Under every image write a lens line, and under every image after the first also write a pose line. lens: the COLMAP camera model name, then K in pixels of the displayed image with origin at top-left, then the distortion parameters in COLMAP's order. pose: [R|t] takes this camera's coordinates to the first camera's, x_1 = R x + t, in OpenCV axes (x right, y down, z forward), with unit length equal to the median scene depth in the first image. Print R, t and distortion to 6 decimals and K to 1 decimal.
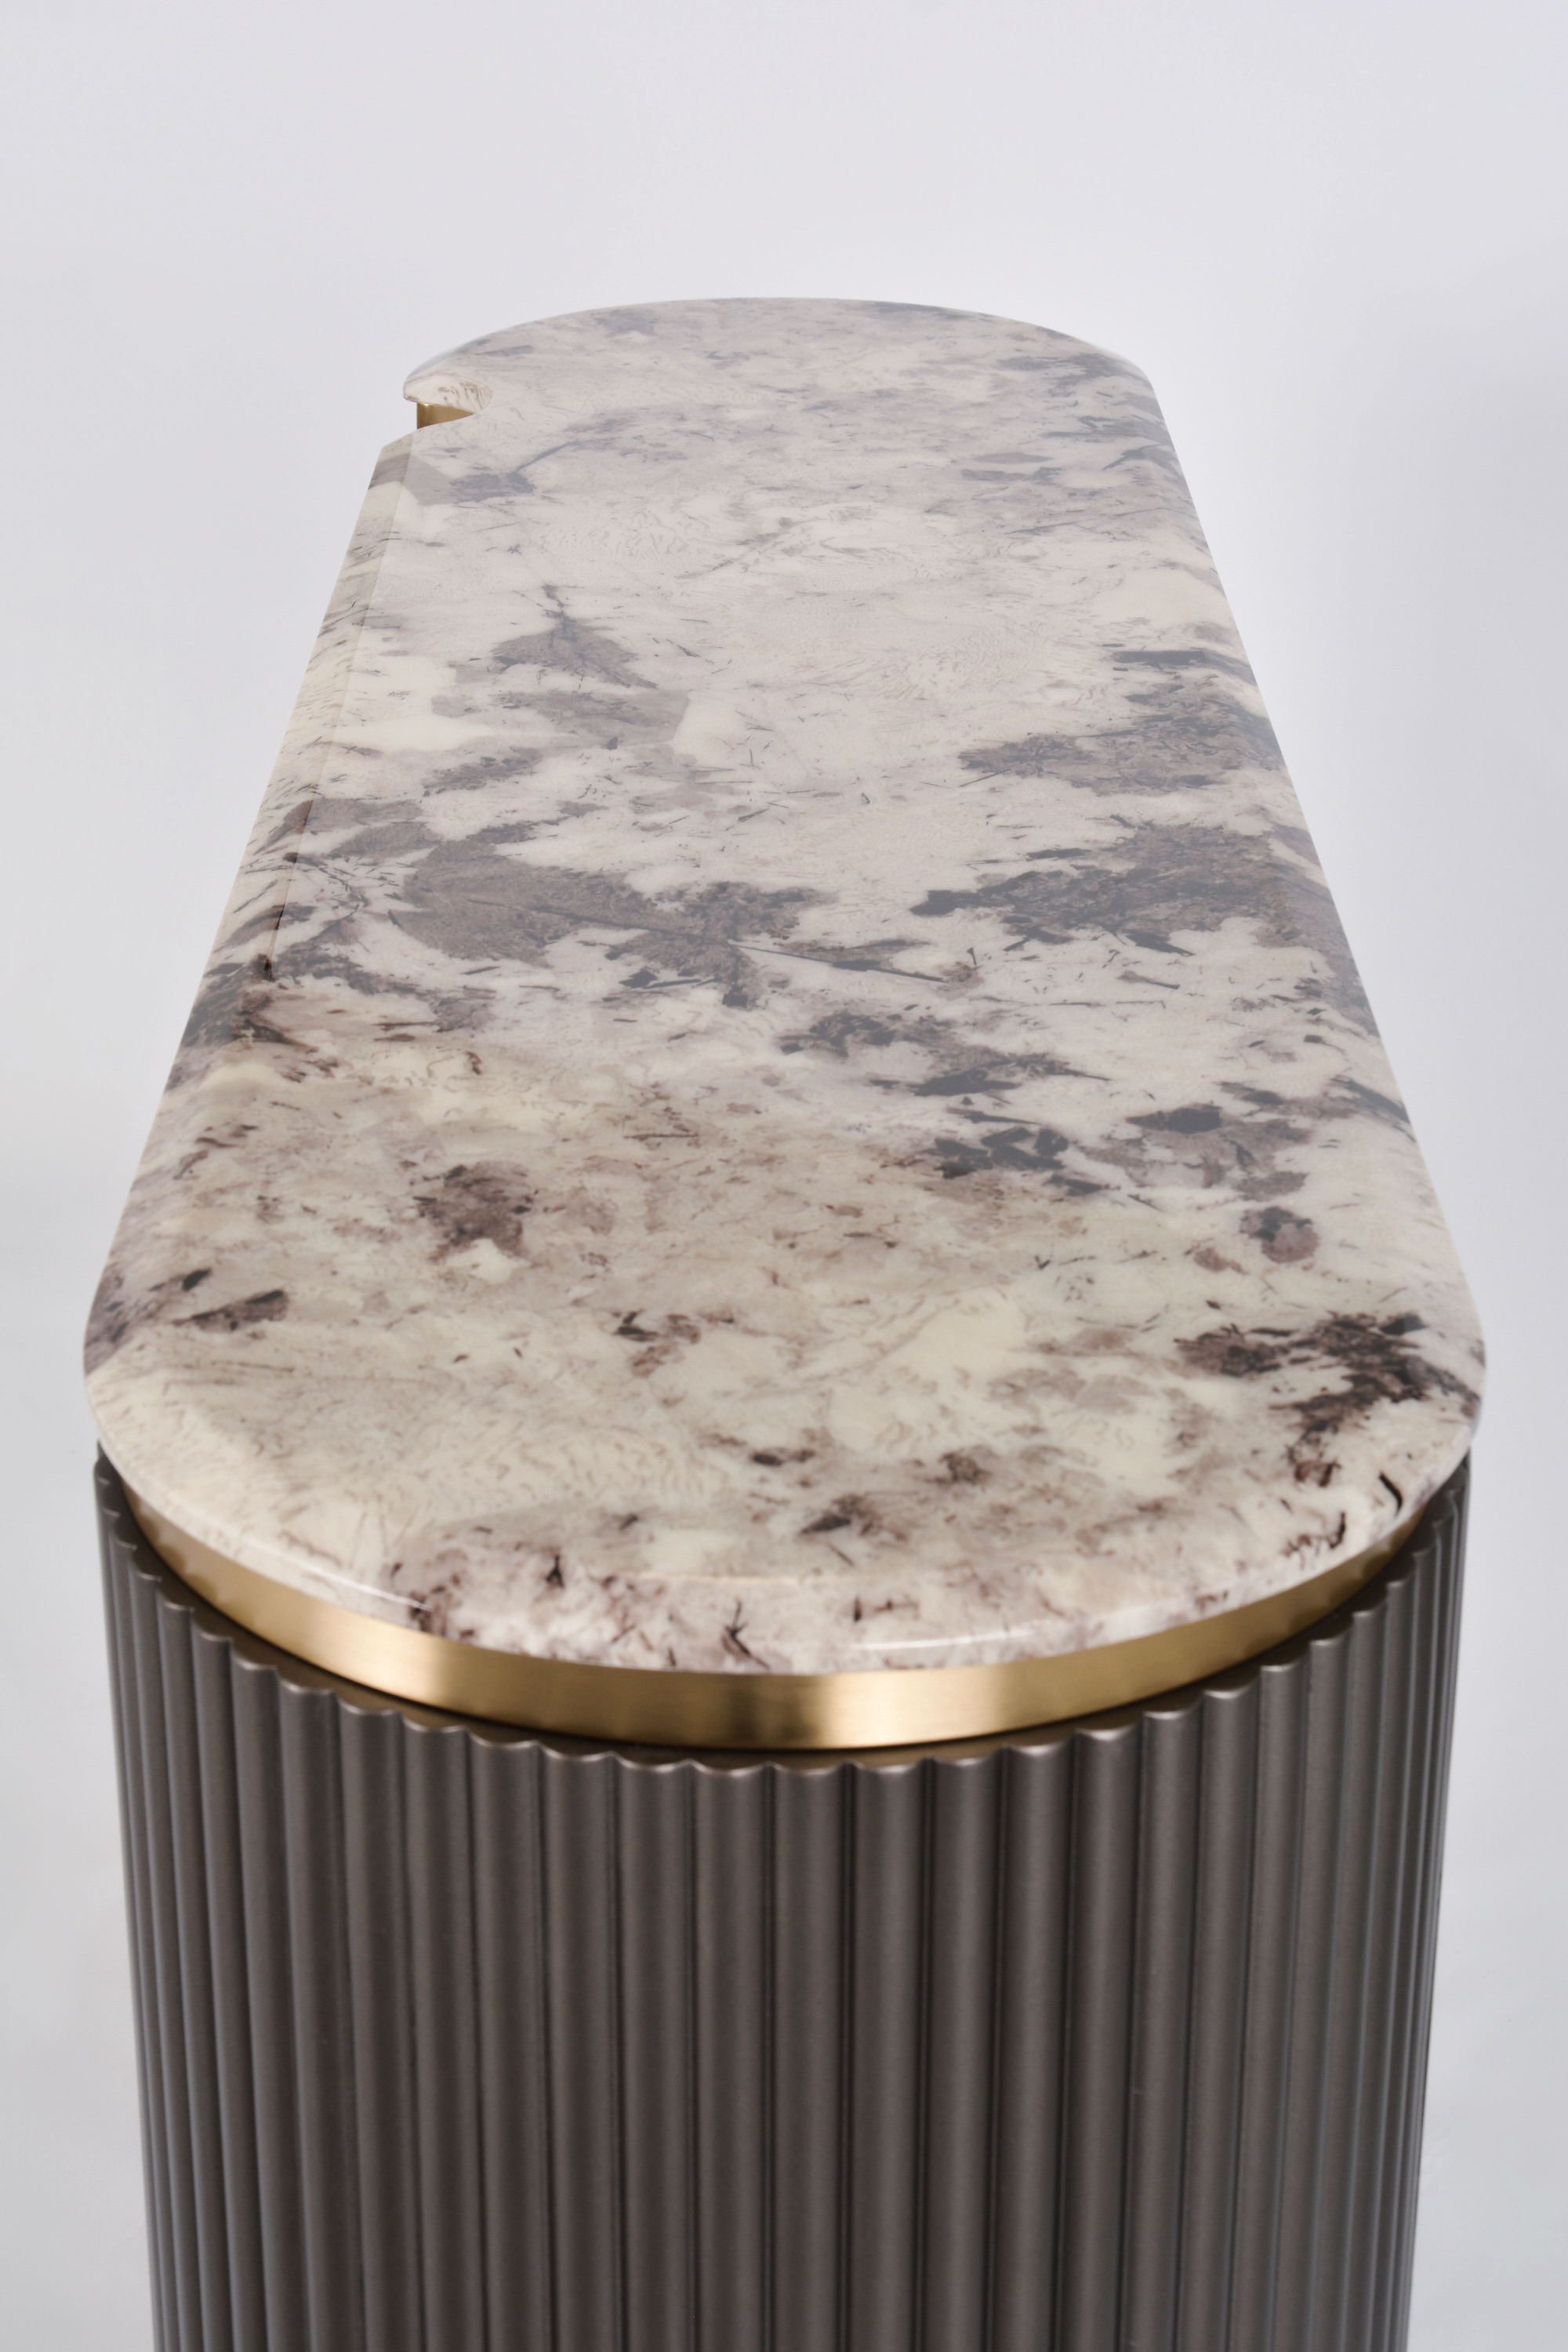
lens RADIAL K [[4281.0, 0, 783.9], [0, 4281.0, 1175.0], [0, 0, 1]] dist [-0.084165, 0.000000]
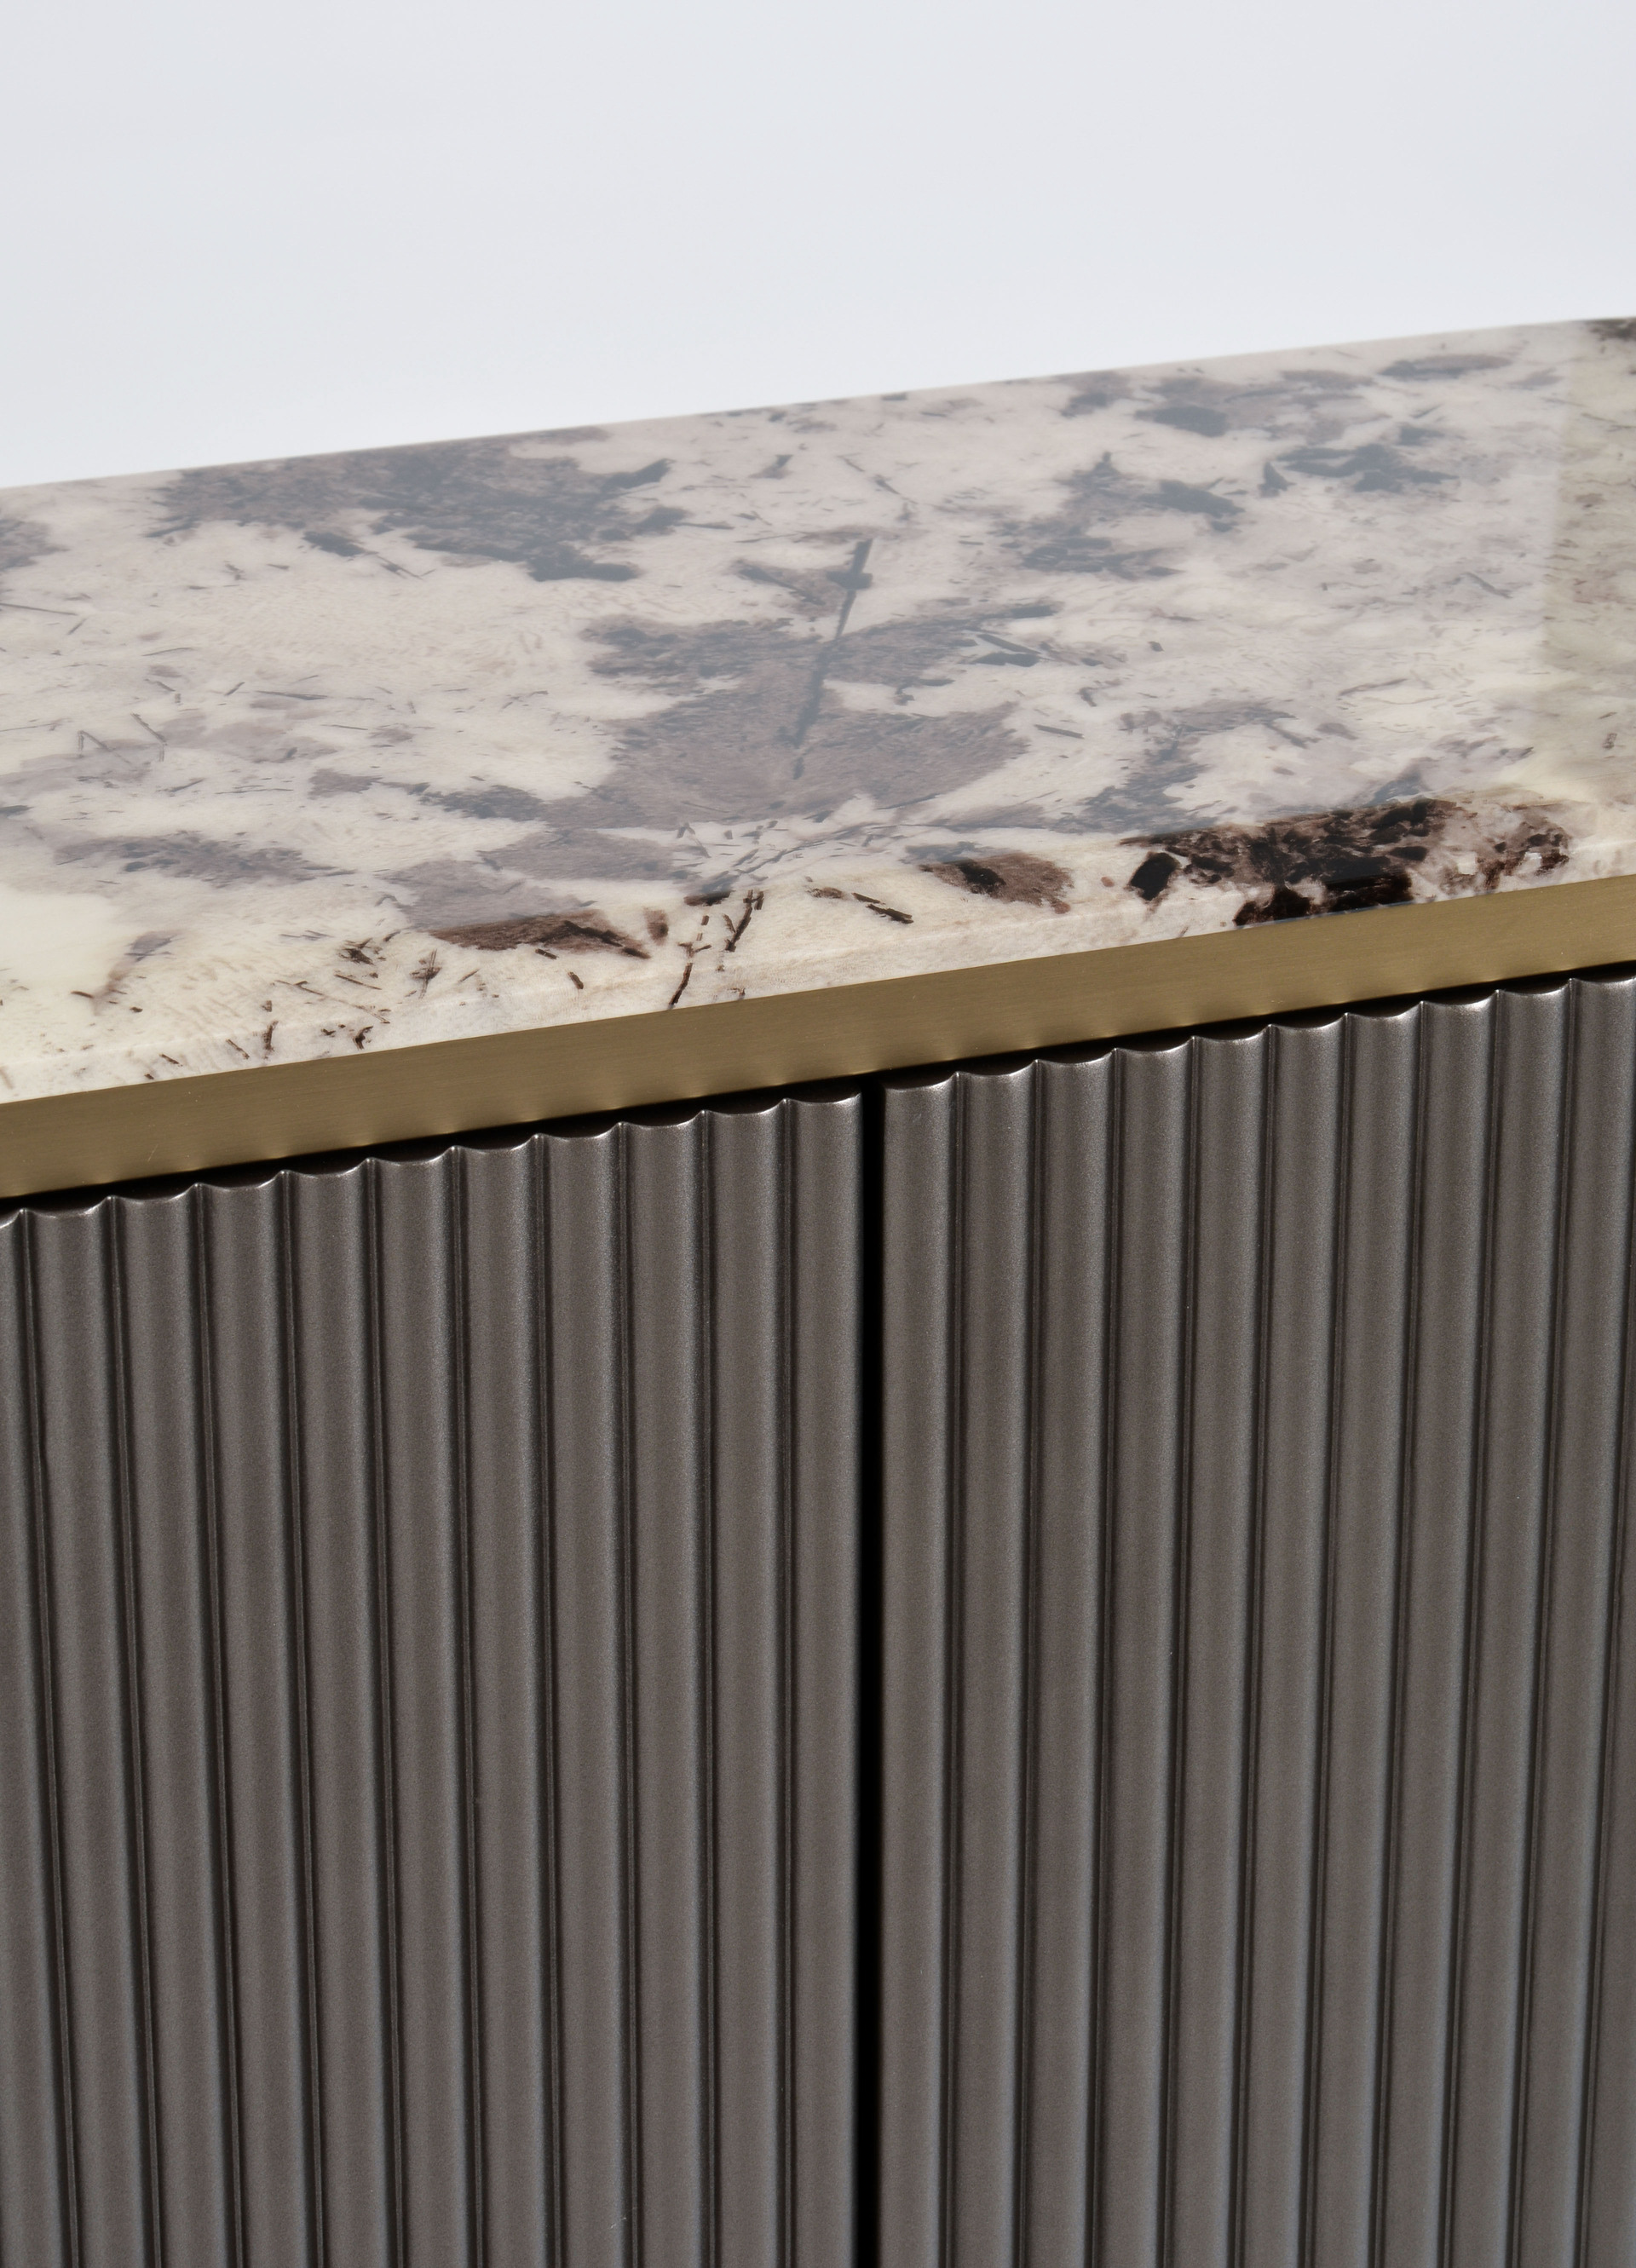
lens RADIAL K [[6426.9, 0, 818.8], [0, 6426.9, 1133.6], [0, 0, 1]] dist [-0.035751, 0.000000]
pose [[-0.343946, -0.374240, 0.861188, -0.971693], [0.369237, 0.789355, 0.490492, -0.517439], [-0.863345, 0.486685, -0.133312, 1.163336]]
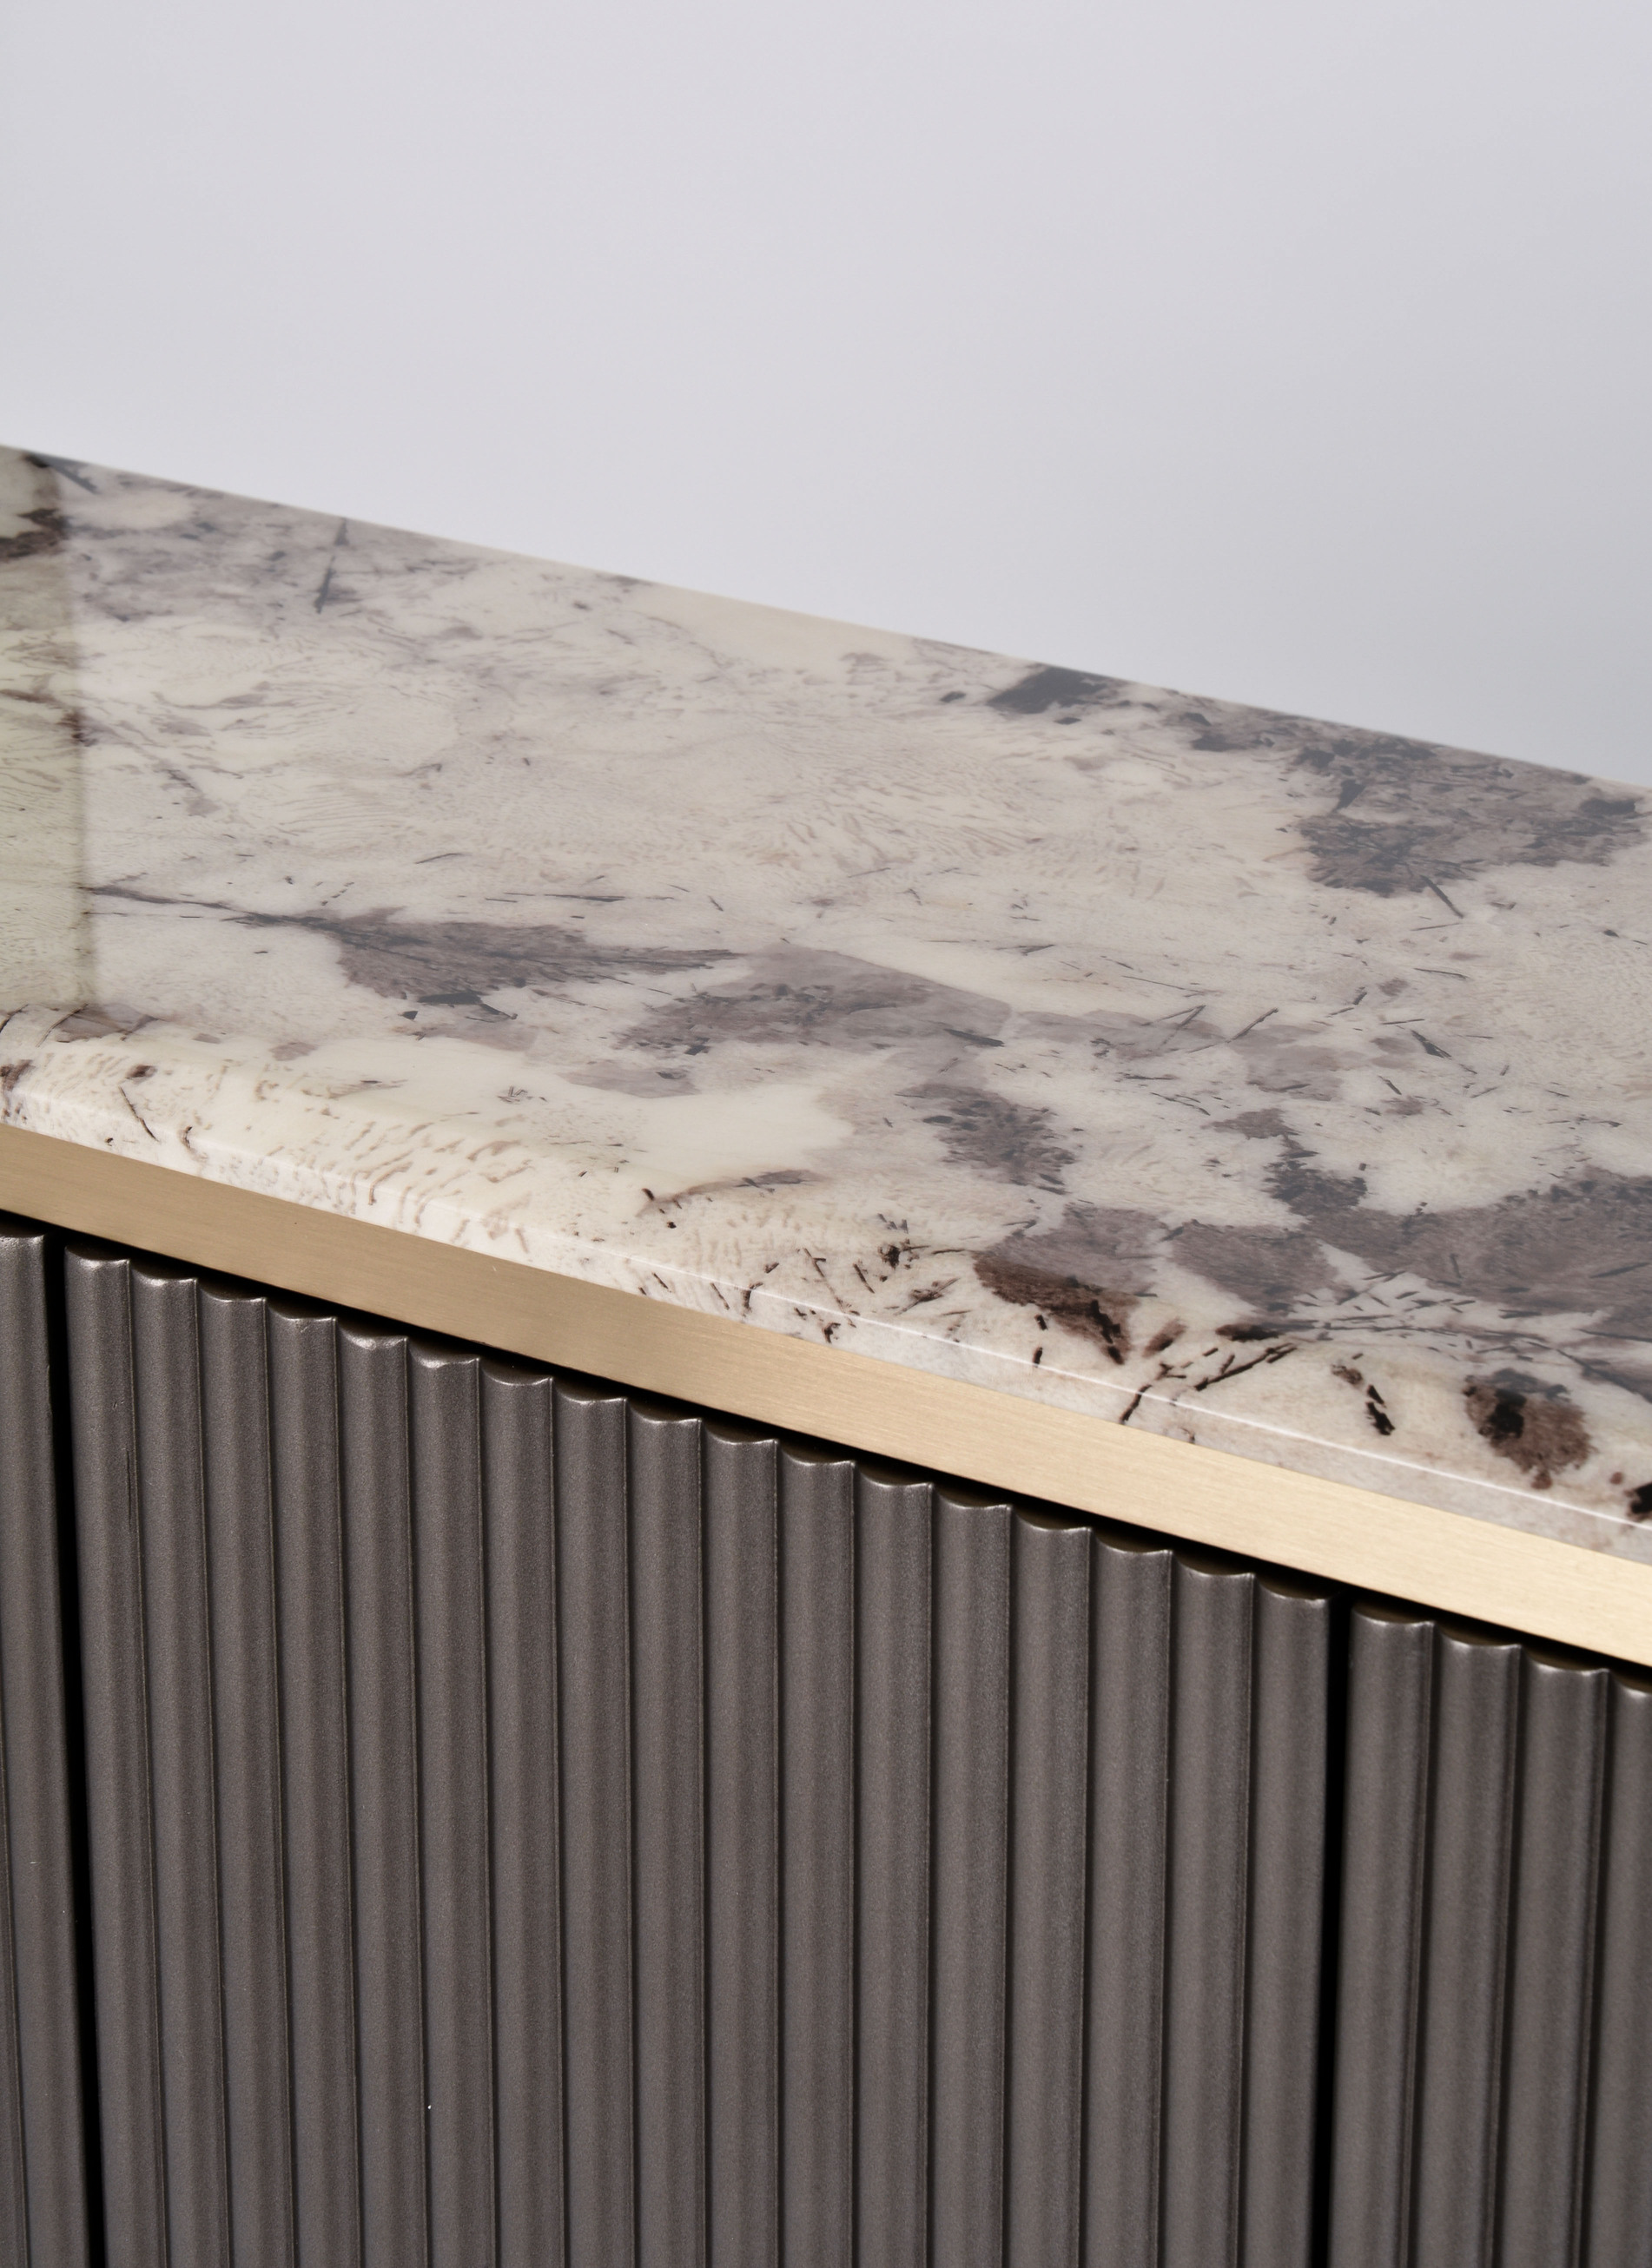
lens RADIAL K [[6823.2, 0, 826.7], [0, 6823.2, 1134.2], [0, 0, 1]] dist [-0.060671, 0.000000]
pose [[0.559717, -0.310117, 0.768469, -0.858268], [0.326951, 0.934750, 0.139084, -0.250363], [-0.761459, 0.173404, 0.624589, 0.488088]]
